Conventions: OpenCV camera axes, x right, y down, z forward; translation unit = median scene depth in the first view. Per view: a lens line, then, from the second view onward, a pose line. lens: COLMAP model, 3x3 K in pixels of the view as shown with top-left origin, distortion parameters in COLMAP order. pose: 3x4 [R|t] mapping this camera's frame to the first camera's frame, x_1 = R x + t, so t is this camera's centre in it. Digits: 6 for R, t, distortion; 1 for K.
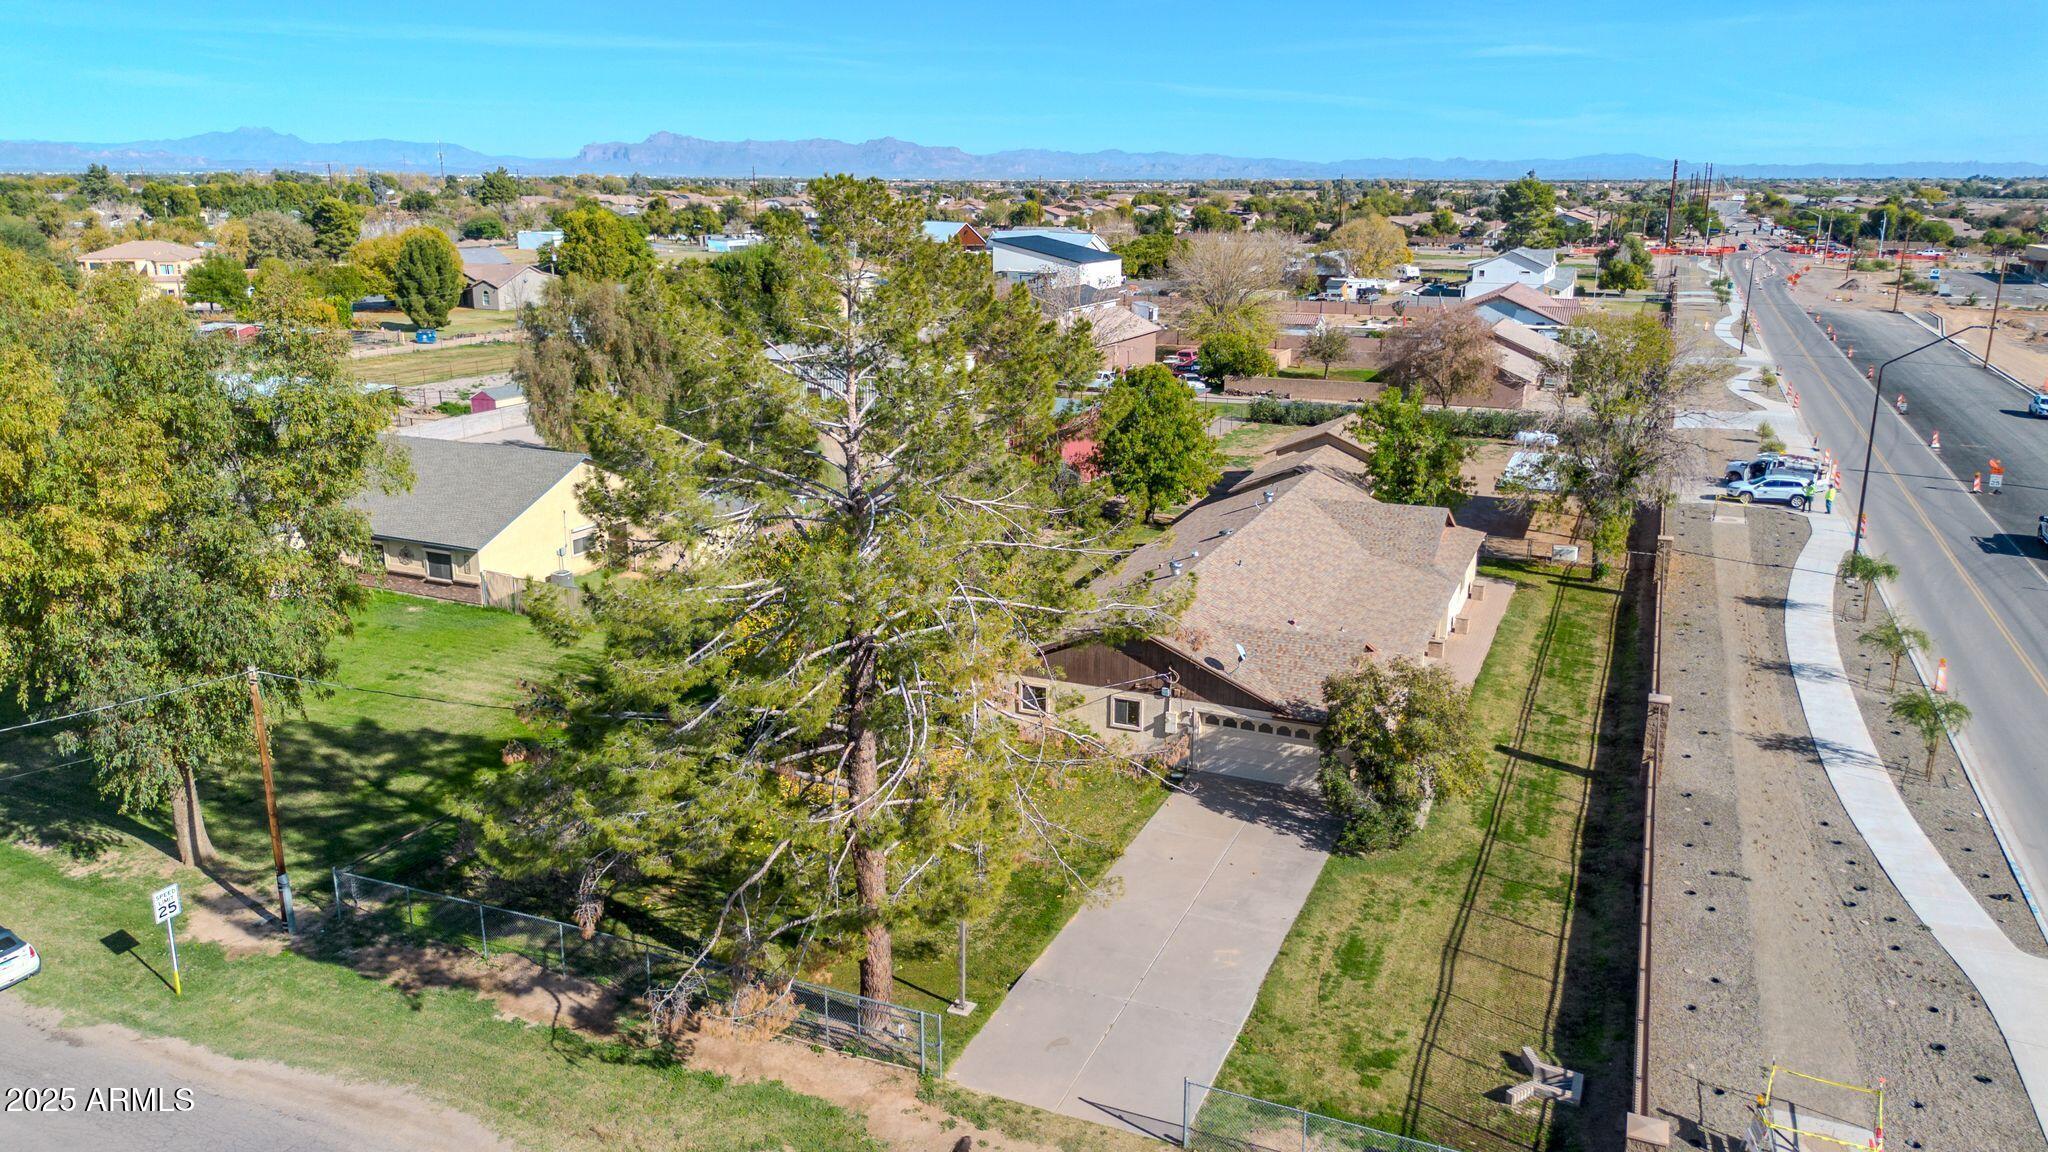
lens RADIAL K [[1453.4, 0, 1024.0], [0, 1453.4, 576.0], [0, 0, 1]] dist [0.087235, -0.110245]
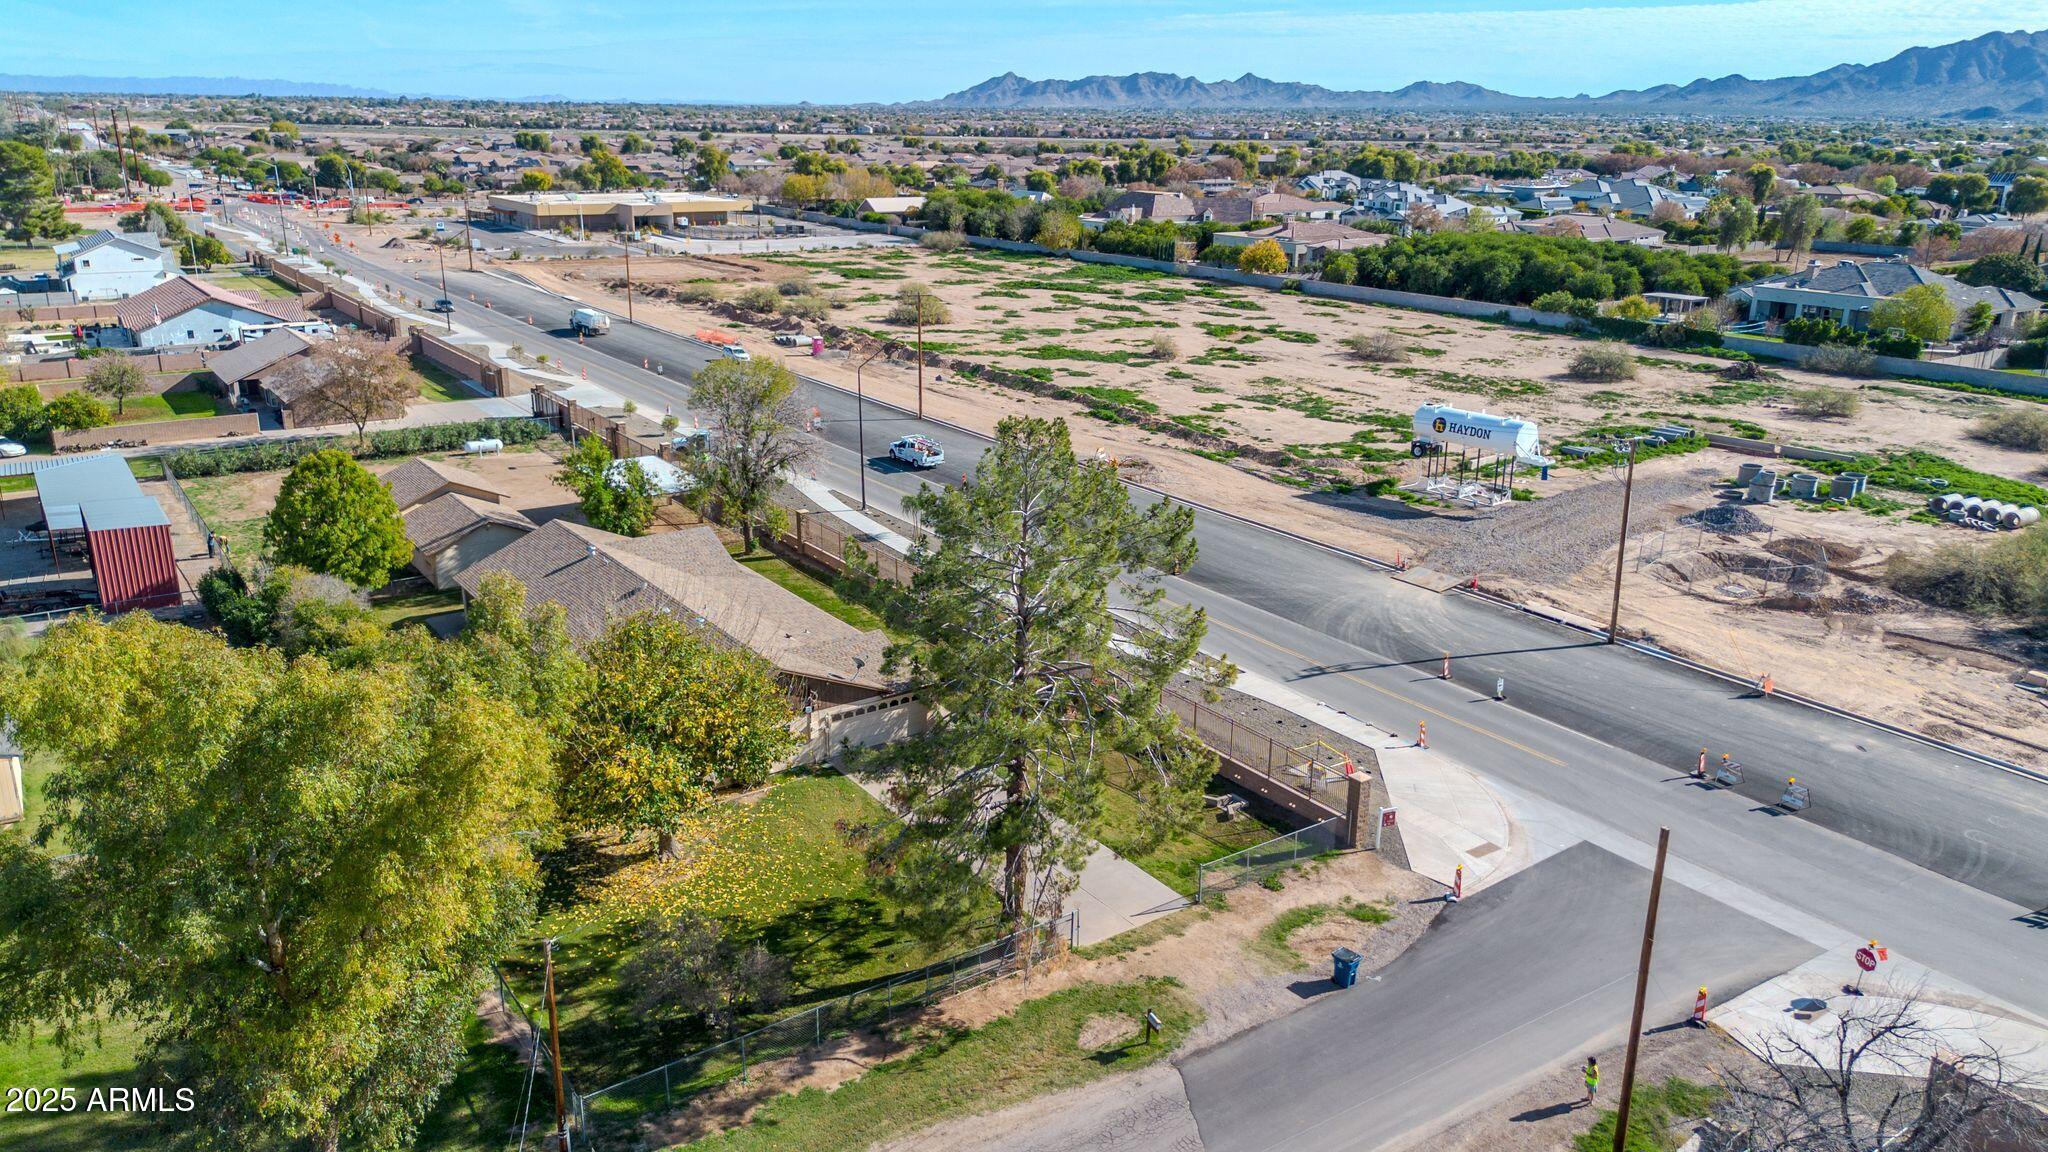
lens RADIAL K [[1453.4, 0, 1024.0], [0, 1453.4, 576.0], [0, 0, 1]] dist [0.087235, -0.110245]
pose [[0.527180, -0.258211, 0.809573, -0.854902], [0.215830, 0.962159, 0.166333, -0.219390], [-0.821887, 0.087042, 0.562961, 0.076350]]
